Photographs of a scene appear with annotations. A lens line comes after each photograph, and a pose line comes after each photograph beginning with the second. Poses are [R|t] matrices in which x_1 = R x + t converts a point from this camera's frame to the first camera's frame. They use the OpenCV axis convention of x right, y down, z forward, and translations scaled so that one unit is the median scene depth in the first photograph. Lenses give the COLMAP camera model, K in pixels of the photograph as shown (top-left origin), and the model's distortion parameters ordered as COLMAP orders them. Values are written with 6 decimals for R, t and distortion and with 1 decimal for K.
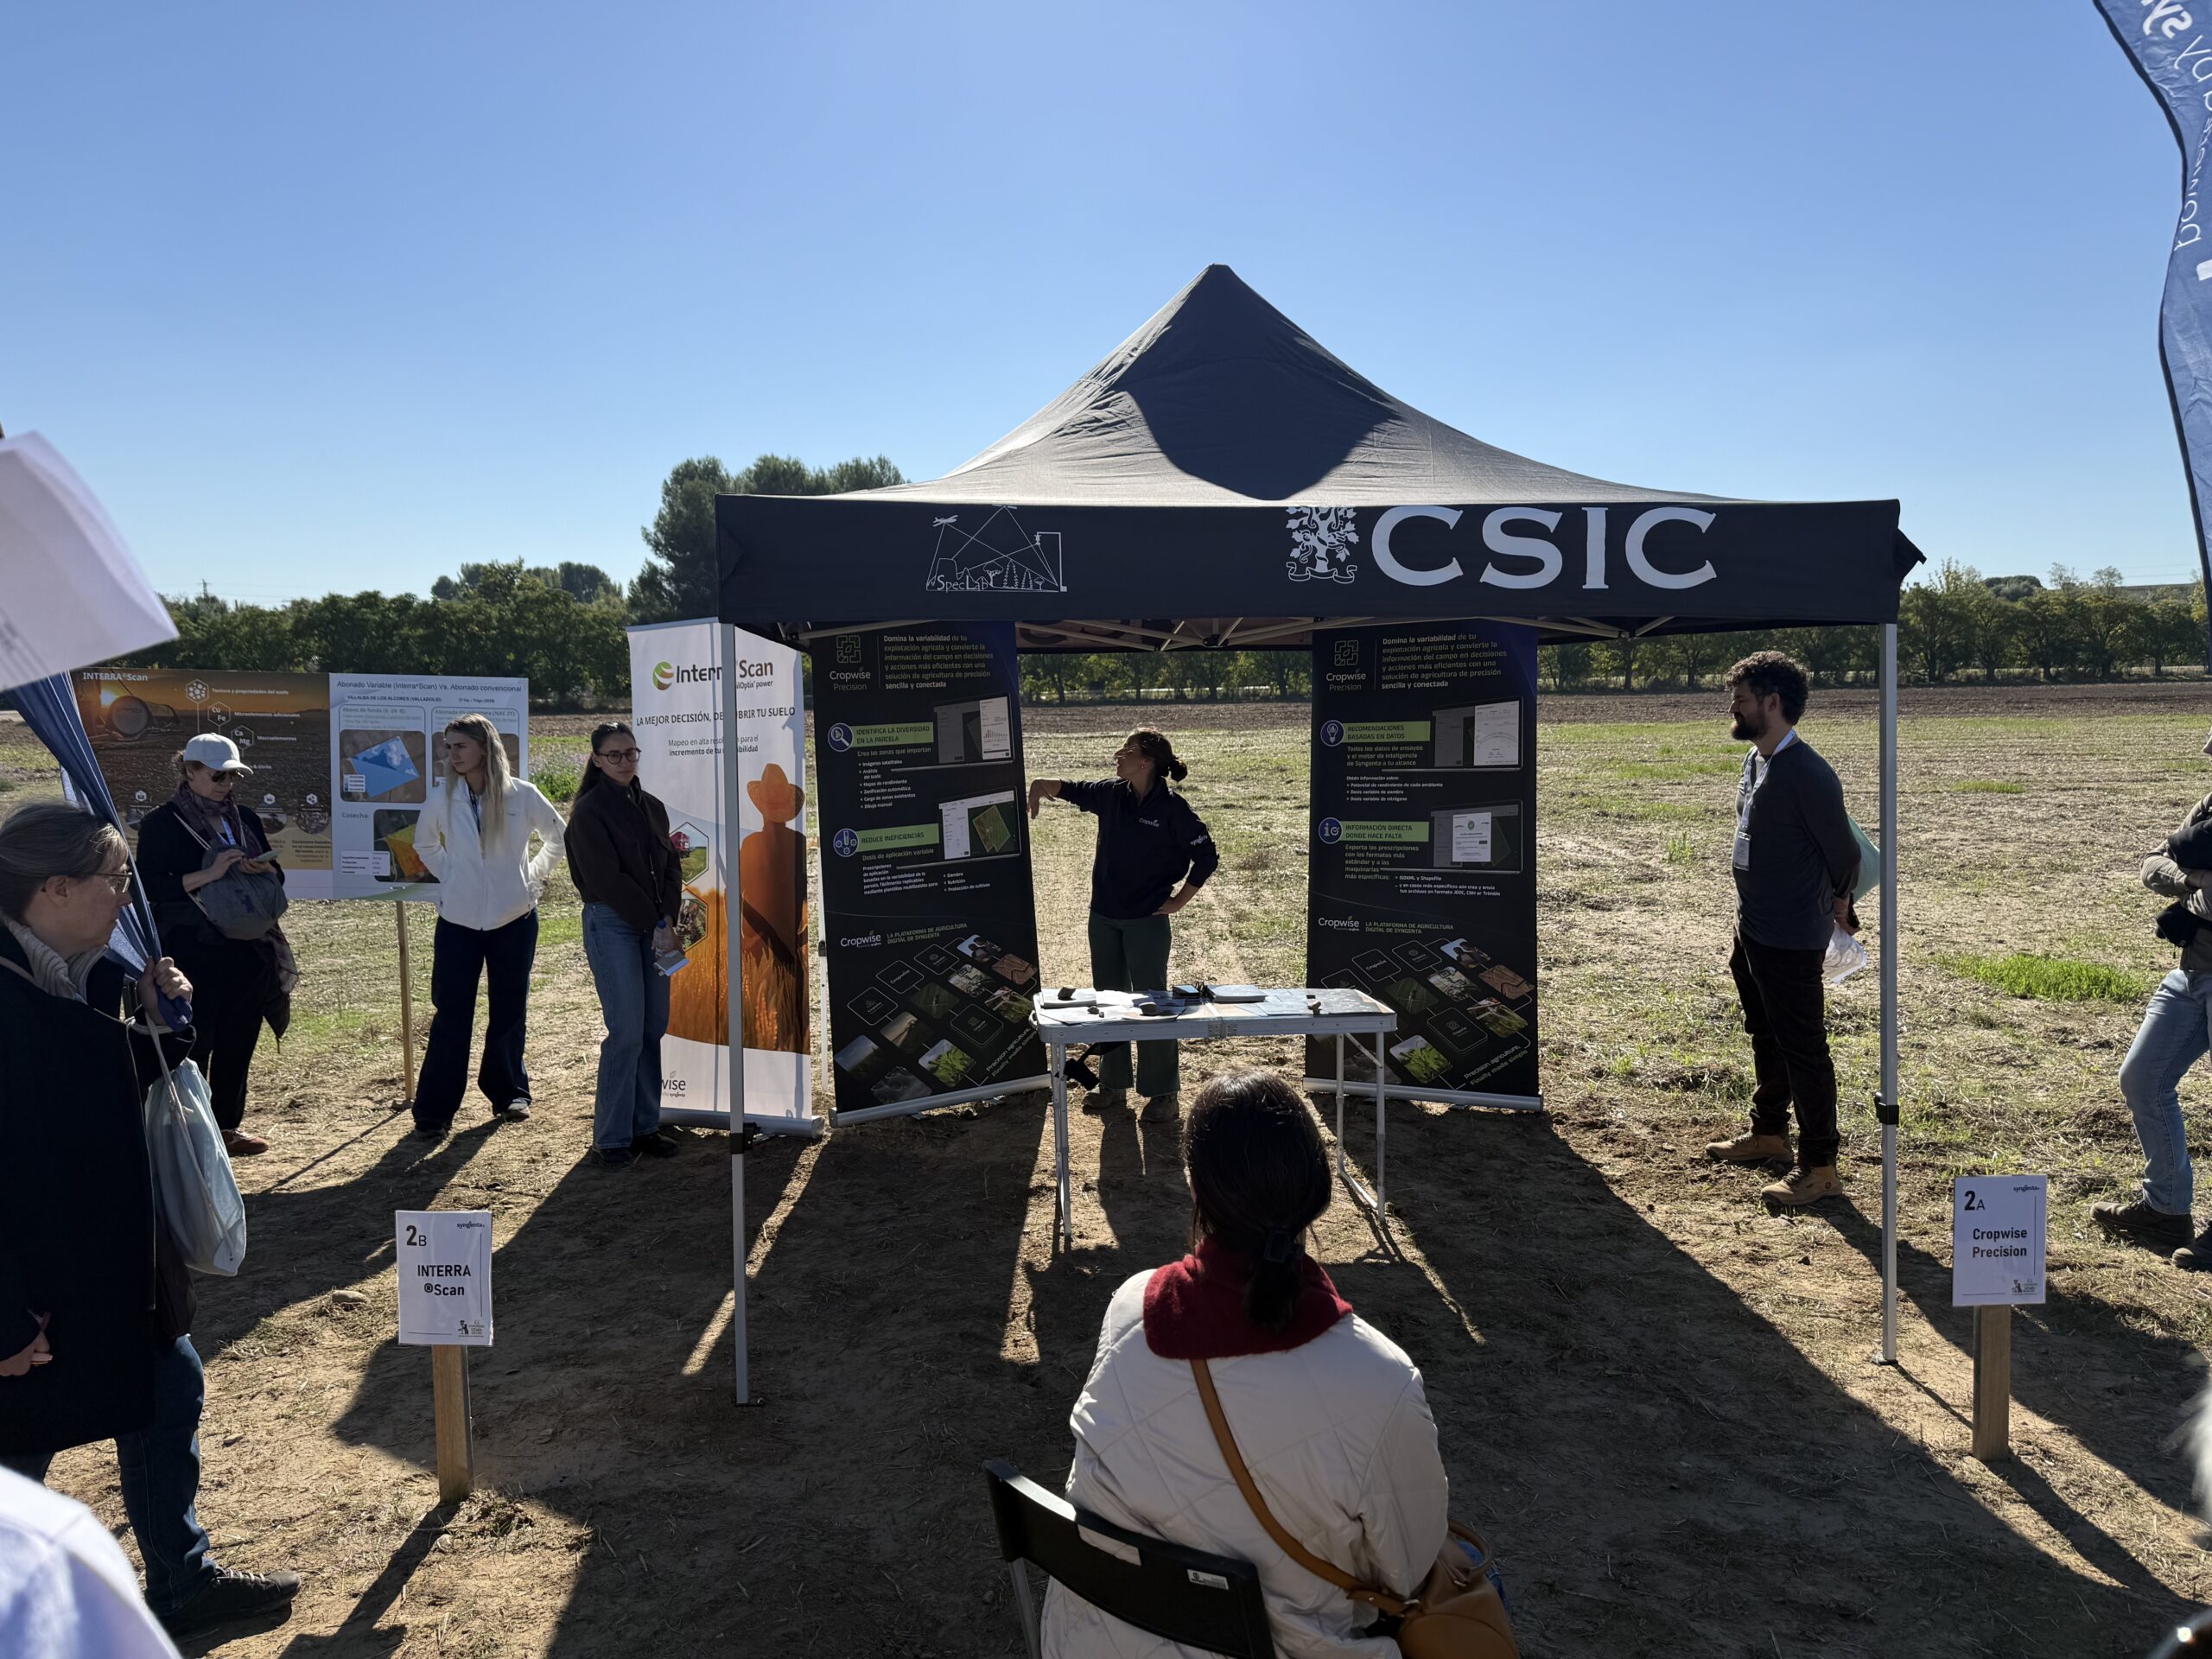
lens RADIAL K [[1607.0, 0, 1071.2], [0, 1607.0, 808.4], [0, 0, 1]] dist [0.201669, -0.400832]
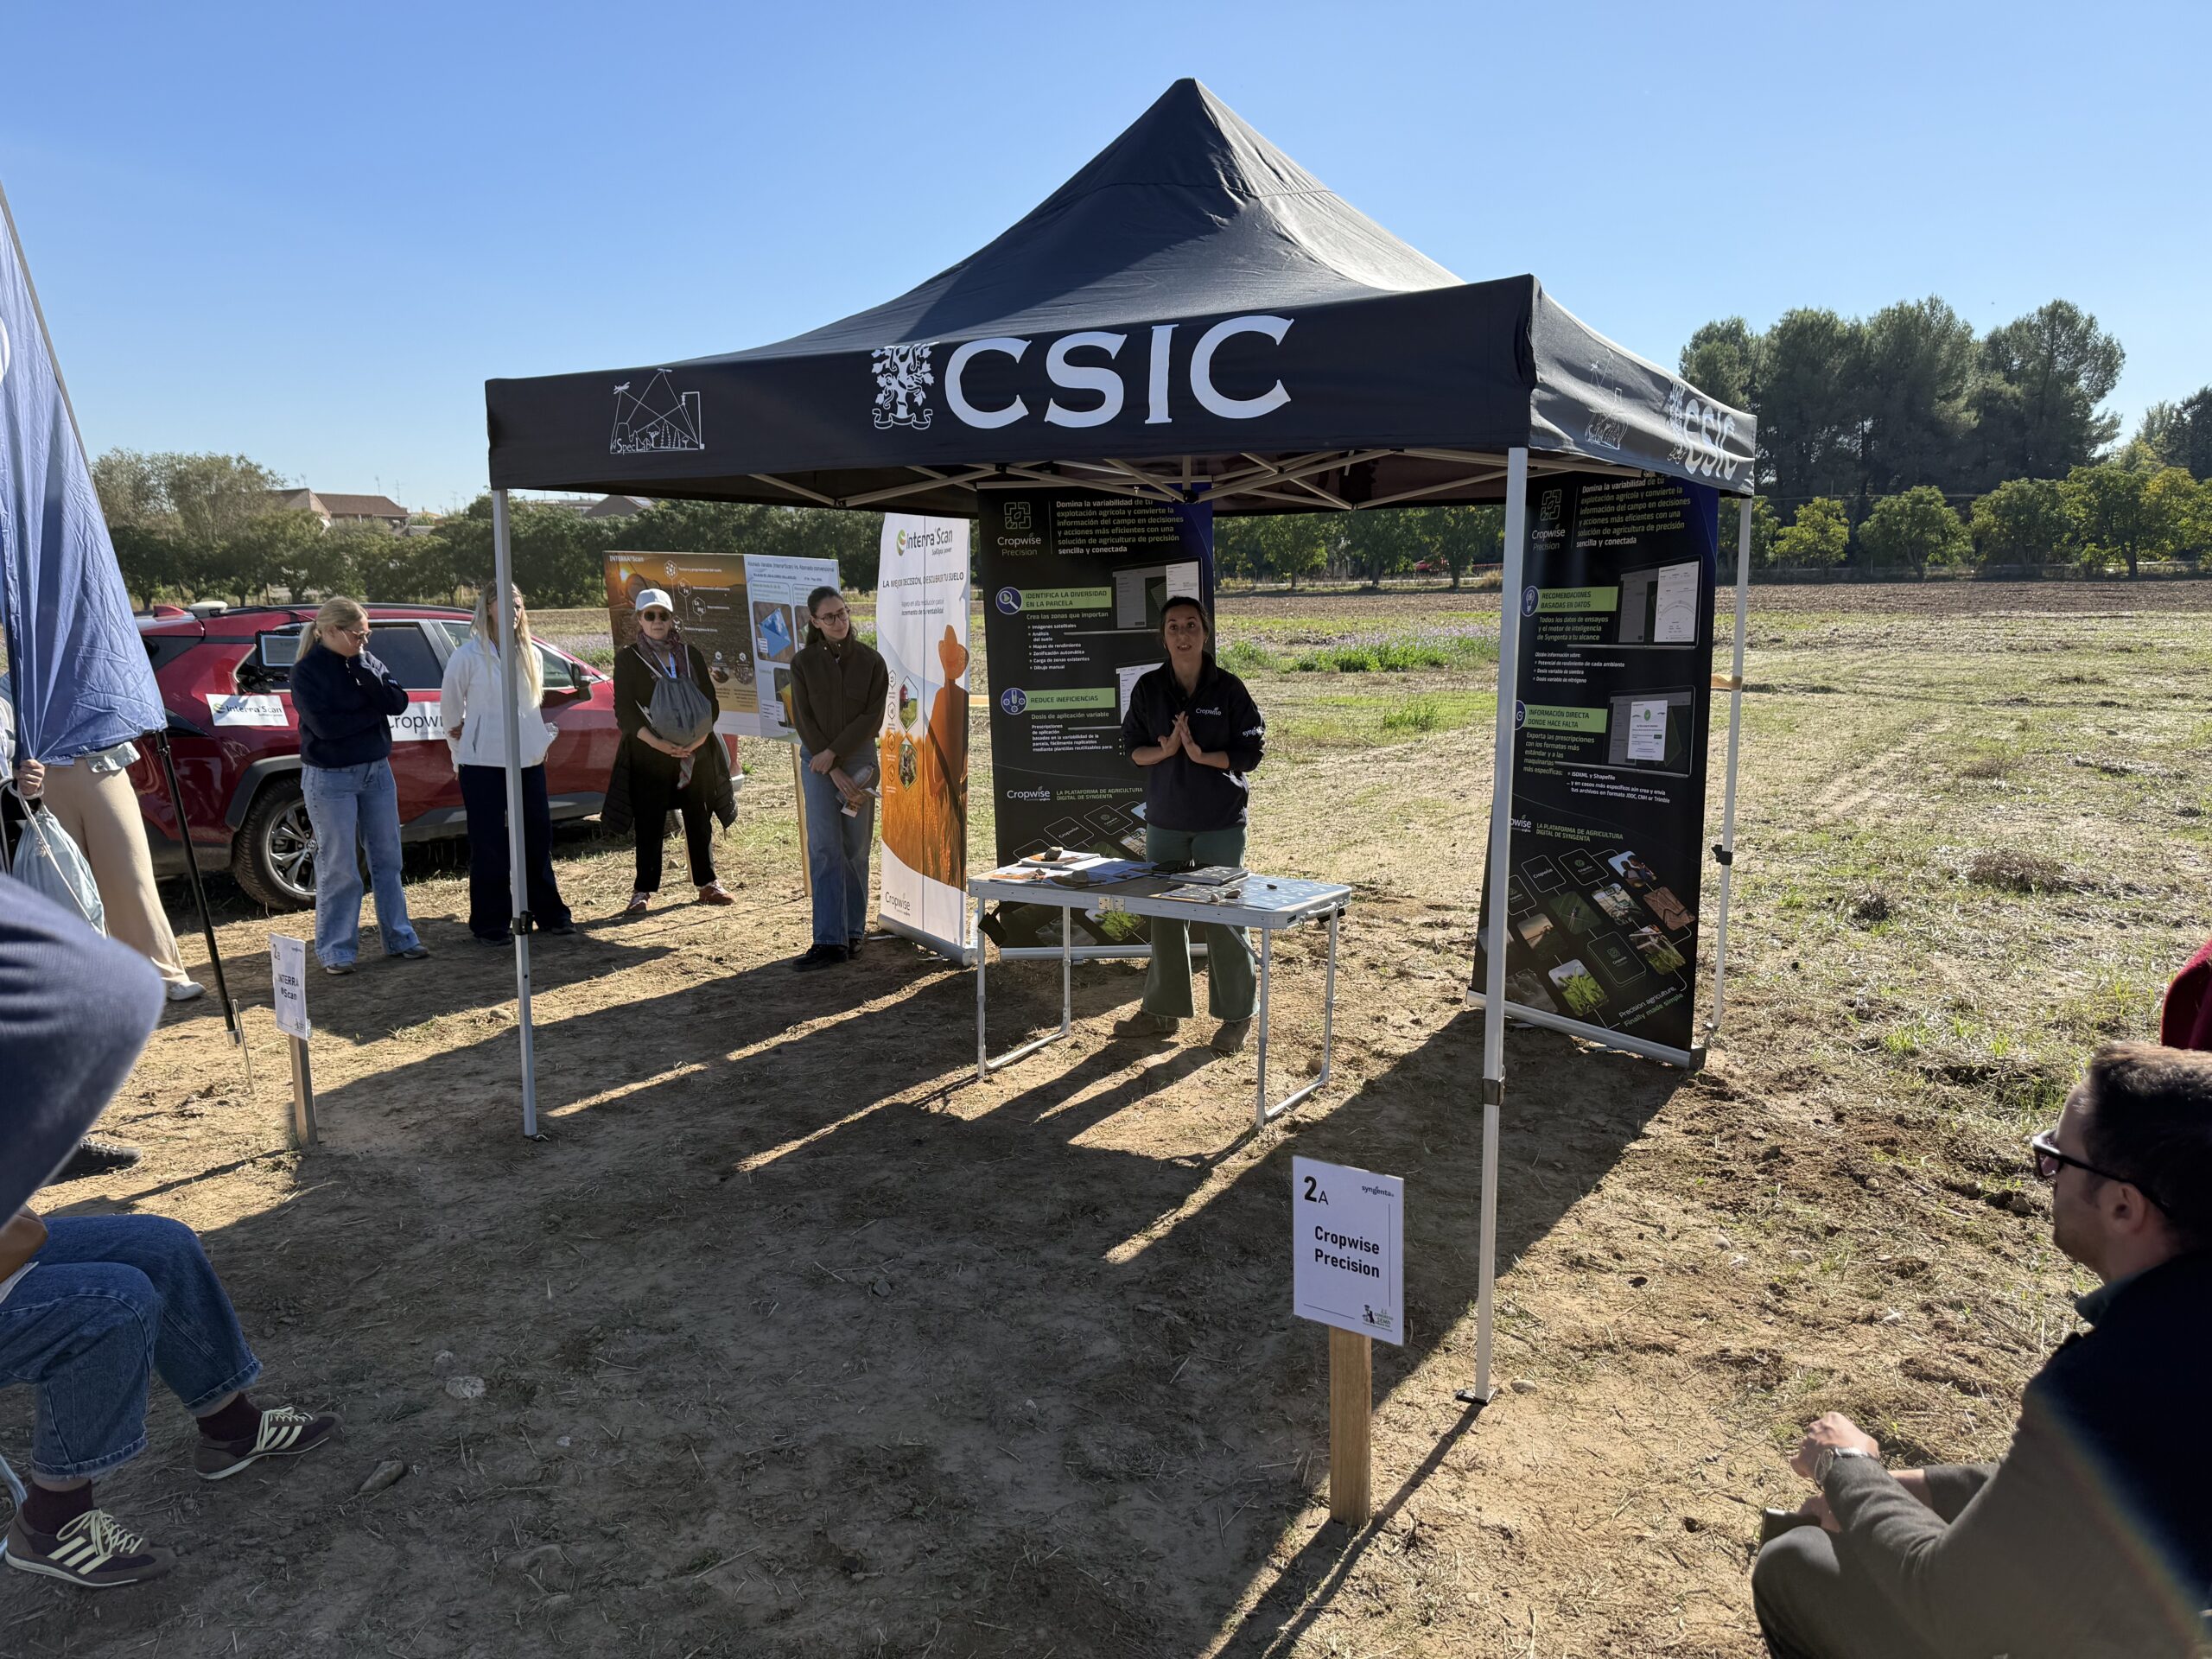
lens RADIAL K [[1552.0, 0, 1055.5], [0, 1552.0, 819.7], [0, 0, 1]] dist [0.147764, -0.232959]
pose [[0.807523, 0.091782, -0.582651, 0.481570], [-0.040987, 0.994163, 0.099800, -0.004458], [0.588410, -0.056709, 0.806572, 0.183303]]
